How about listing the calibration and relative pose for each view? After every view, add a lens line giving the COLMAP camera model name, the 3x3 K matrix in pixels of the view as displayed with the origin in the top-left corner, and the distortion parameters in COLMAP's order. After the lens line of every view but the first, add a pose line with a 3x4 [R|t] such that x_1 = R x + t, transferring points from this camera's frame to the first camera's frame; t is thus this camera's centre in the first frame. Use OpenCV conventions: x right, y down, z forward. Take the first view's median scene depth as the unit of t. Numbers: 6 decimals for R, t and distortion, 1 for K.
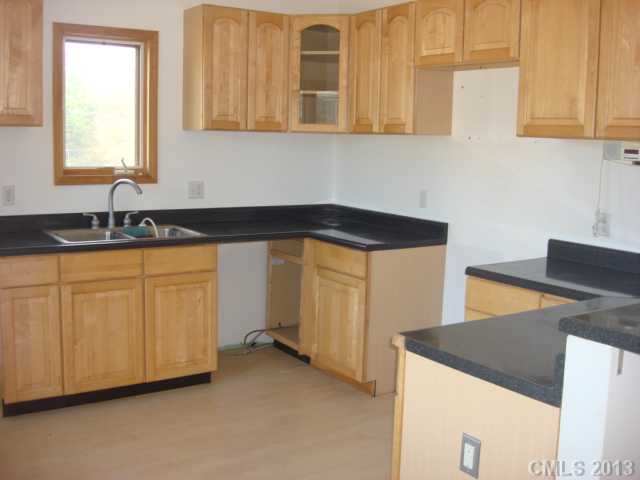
lens RADIAL K [[773.8, 0, 319.6], [0, 773.8, 239.0], [0, 0, 1]] dist [-0.039726, 0.000000]
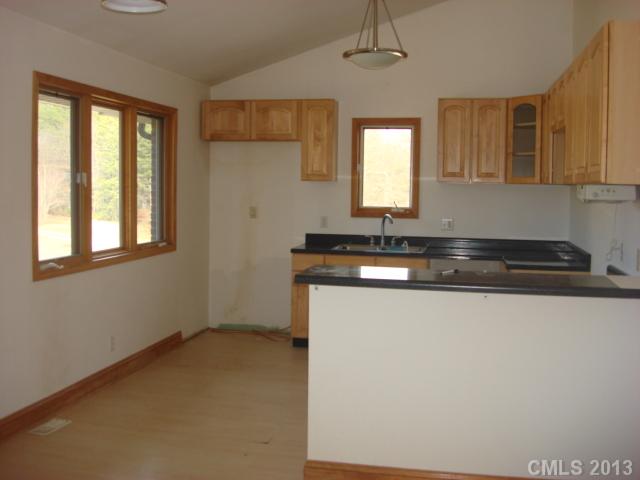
lens RADIAL K [[684.3, 0, 320.3], [0, 684.3, 239.8], [0, 0, 1]] dist [-0.006739, 0.000000]
pose [[0.722550, 0.045809, -0.689799, 0.582413], [-0.091120, 0.995408, -0.029342, 0.024655], [0.685287, 0.084056, 0.723406, -0.080726]]
